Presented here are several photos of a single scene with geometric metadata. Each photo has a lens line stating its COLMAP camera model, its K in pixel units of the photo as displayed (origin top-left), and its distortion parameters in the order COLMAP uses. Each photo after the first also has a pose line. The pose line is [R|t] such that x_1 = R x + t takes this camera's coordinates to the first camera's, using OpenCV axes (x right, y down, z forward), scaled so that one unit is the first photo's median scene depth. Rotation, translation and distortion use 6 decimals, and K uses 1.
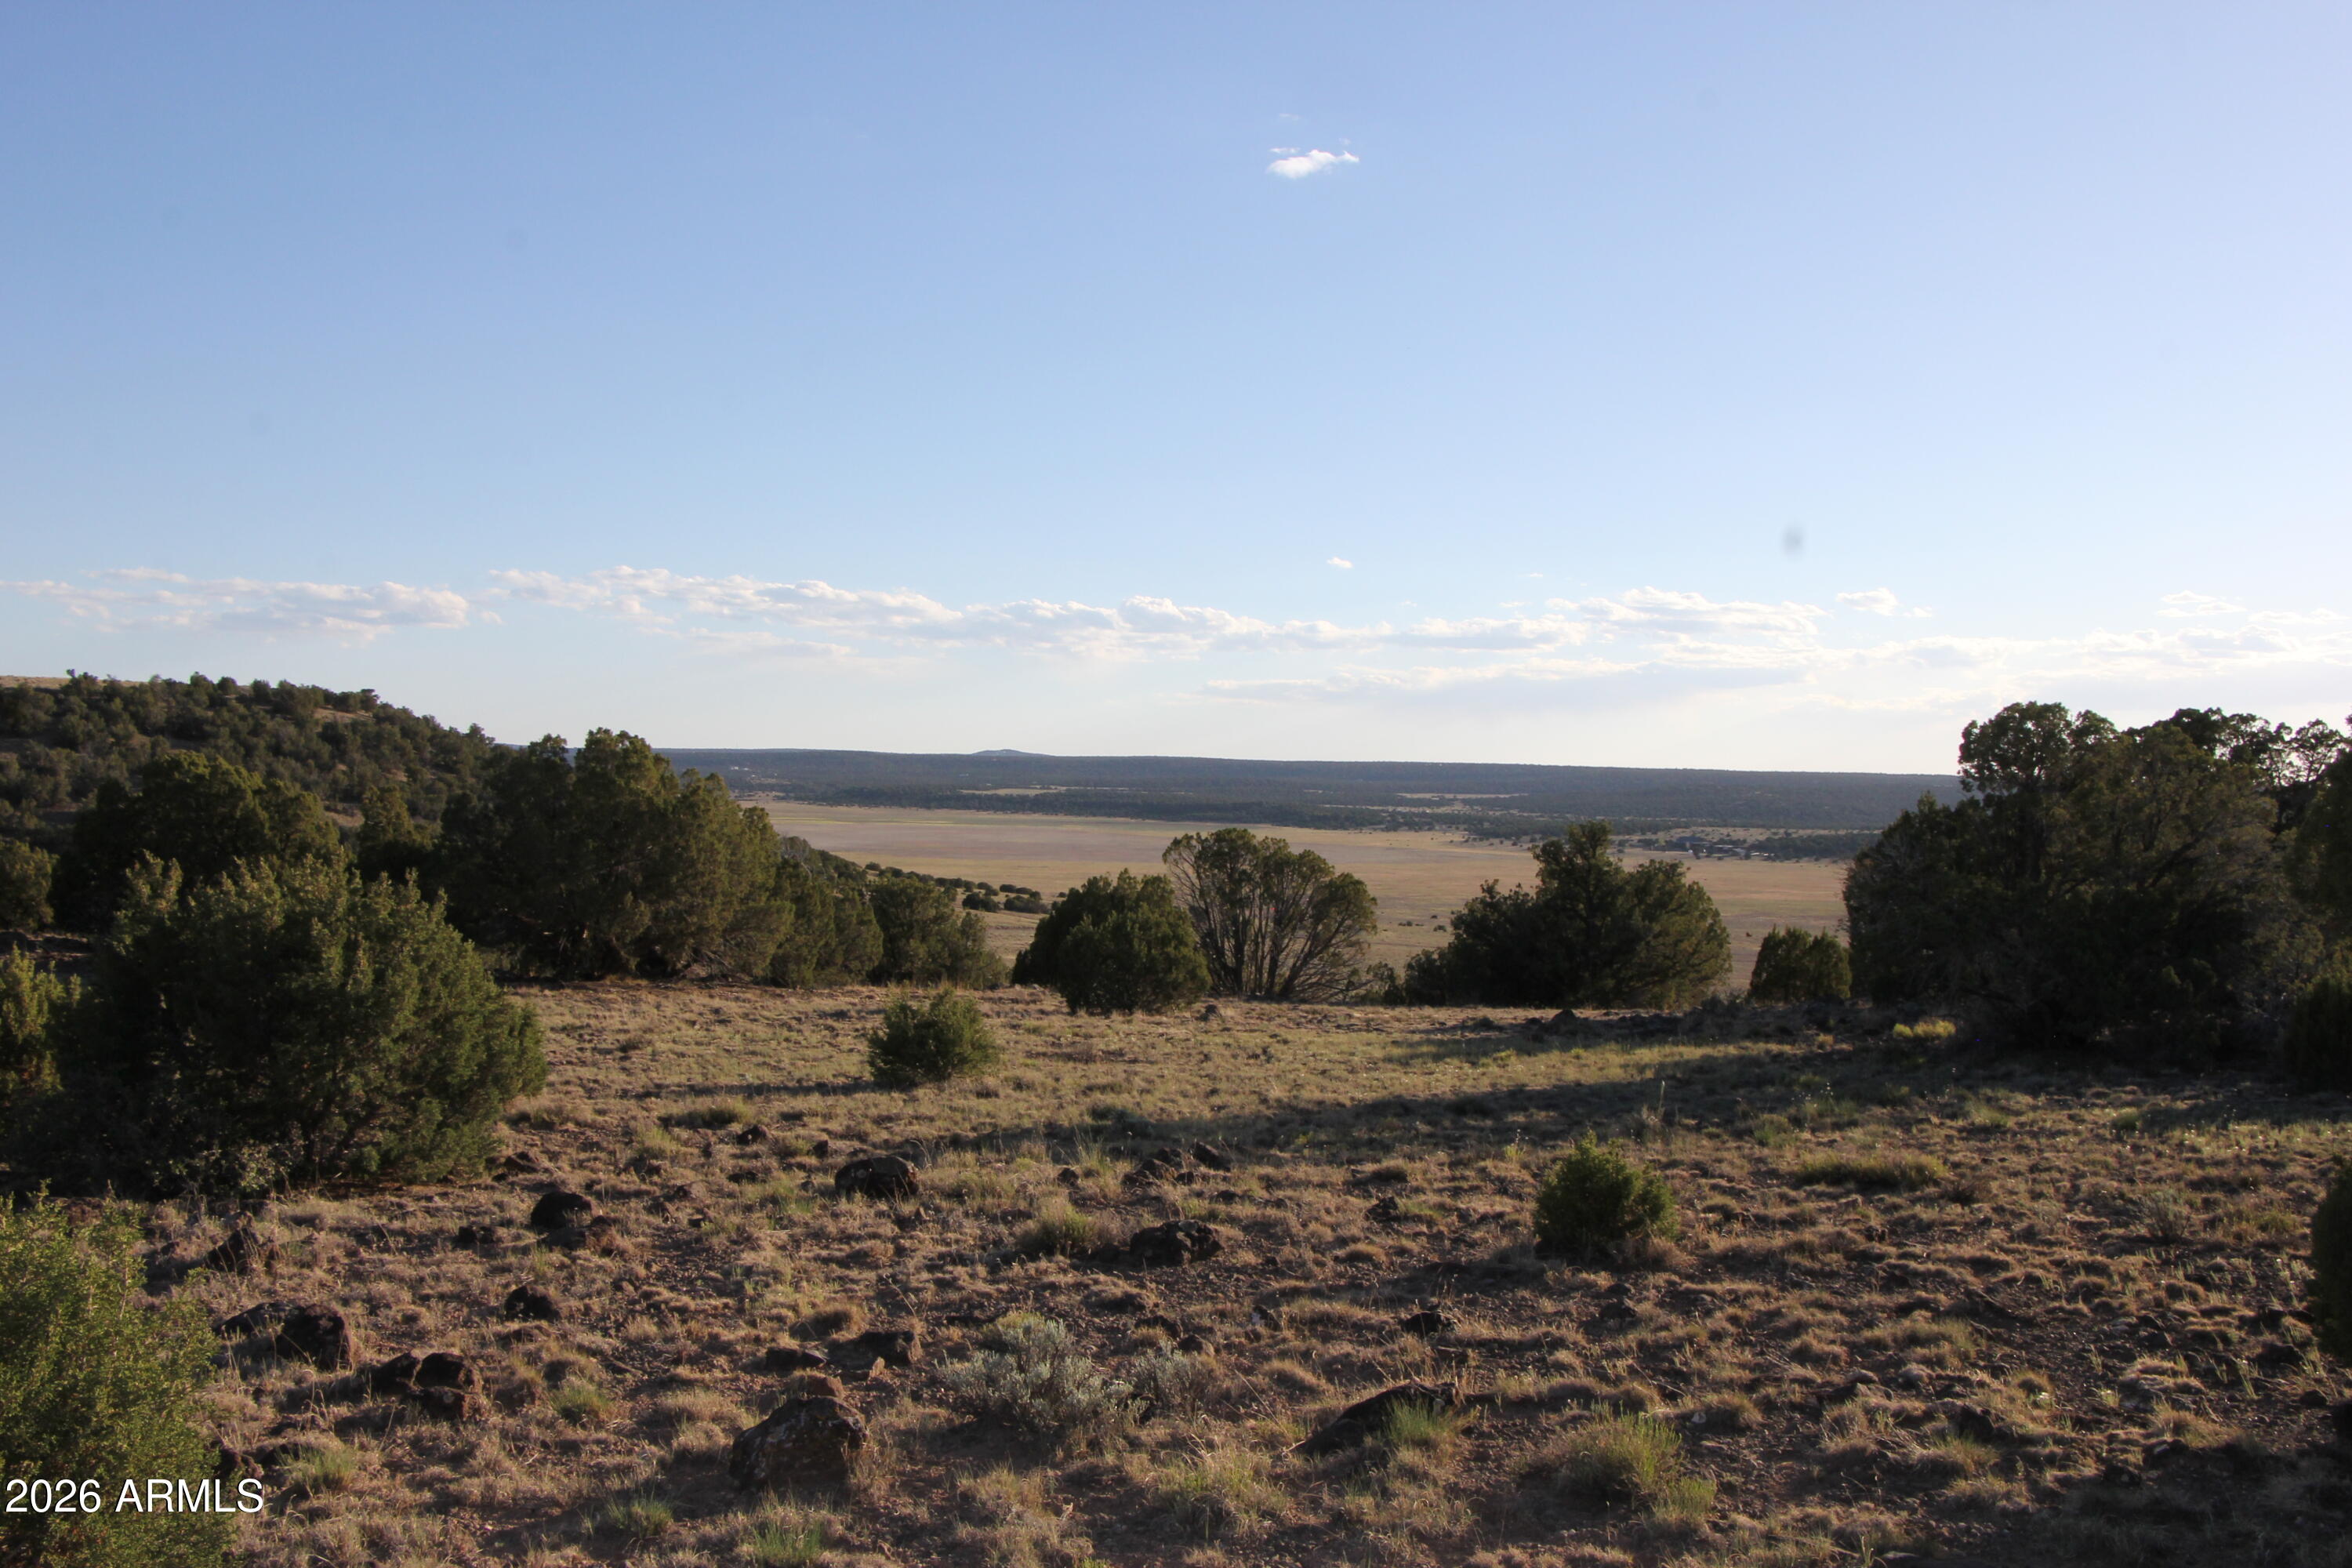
lens RADIAL K [[2365.2, 0, 1162.2], [0, 2365.2, 780.6], [0, 0, 1]] dist [-0.017875, 0.000000]
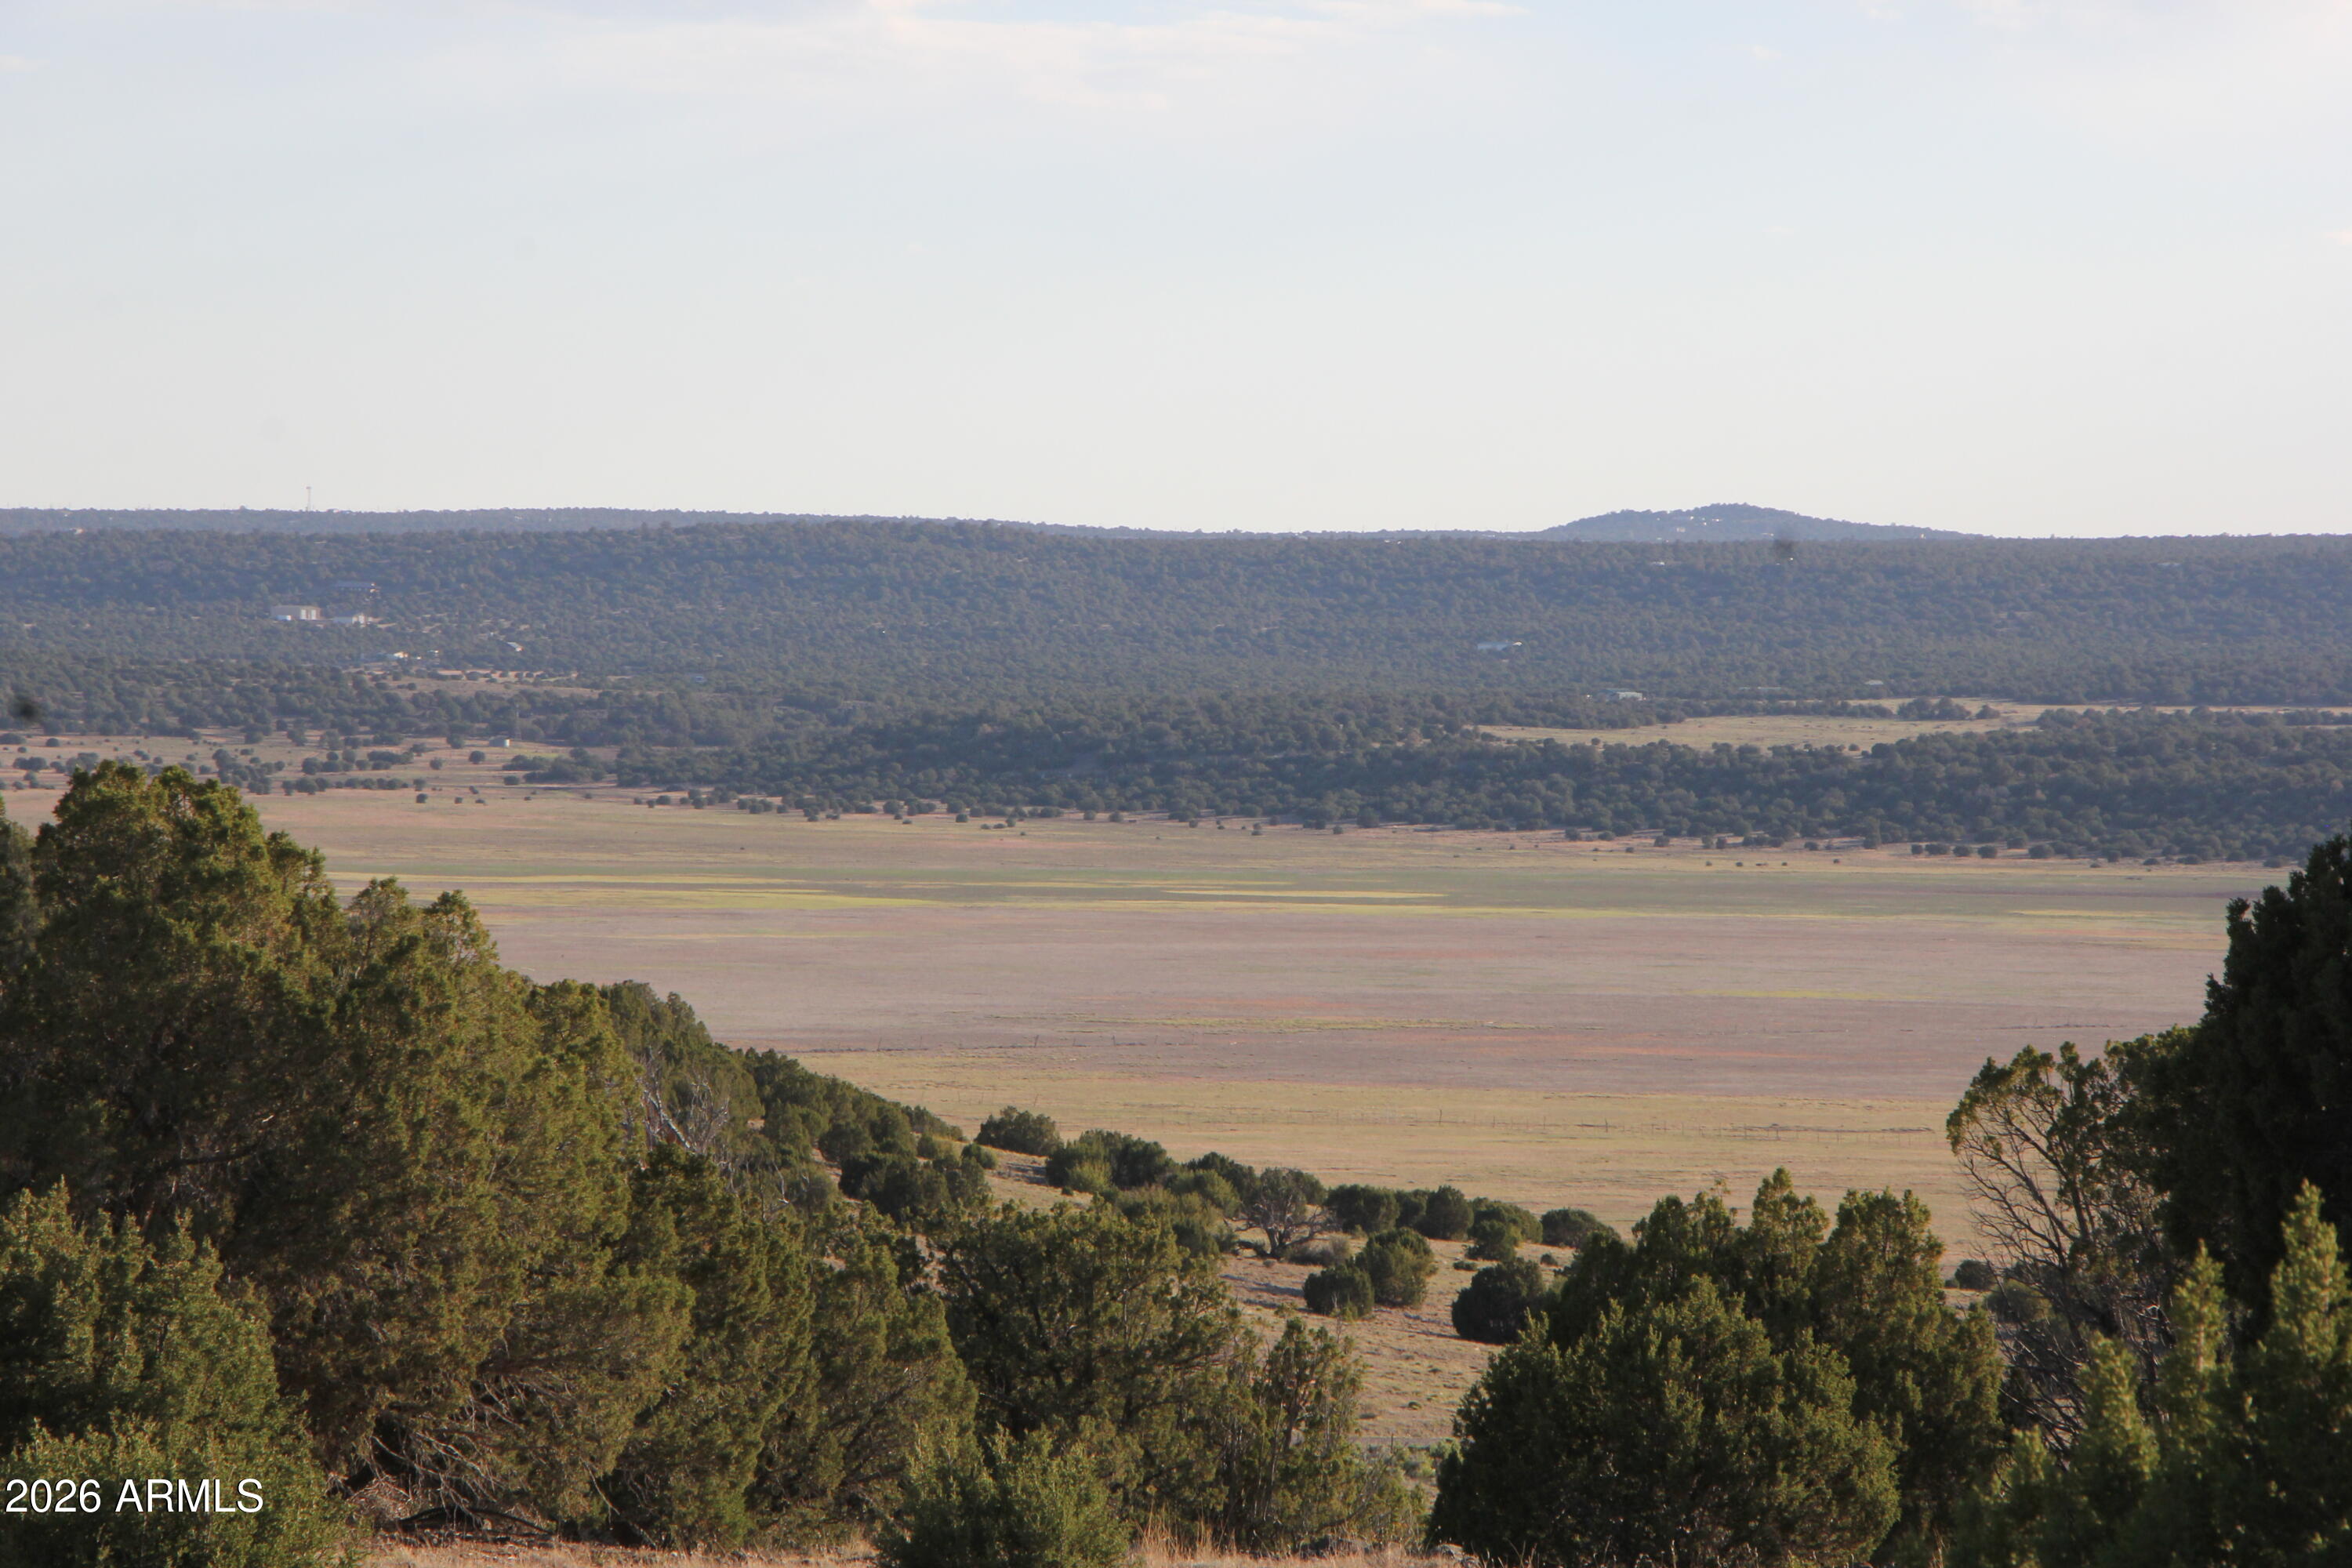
lens RADIAL K [[12547.4, 0, 1178.7], [0, 12547.4, 788.0], [0, 0, 1]] dist [1.725515, 0.000000]
pose [[0.993964, -0.006286, -0.109529, 0.176142], [0.007343, 0.999930, 0.009250, -0.055152], [0.109463, -0.009998, 0.993941, -1.240680]]
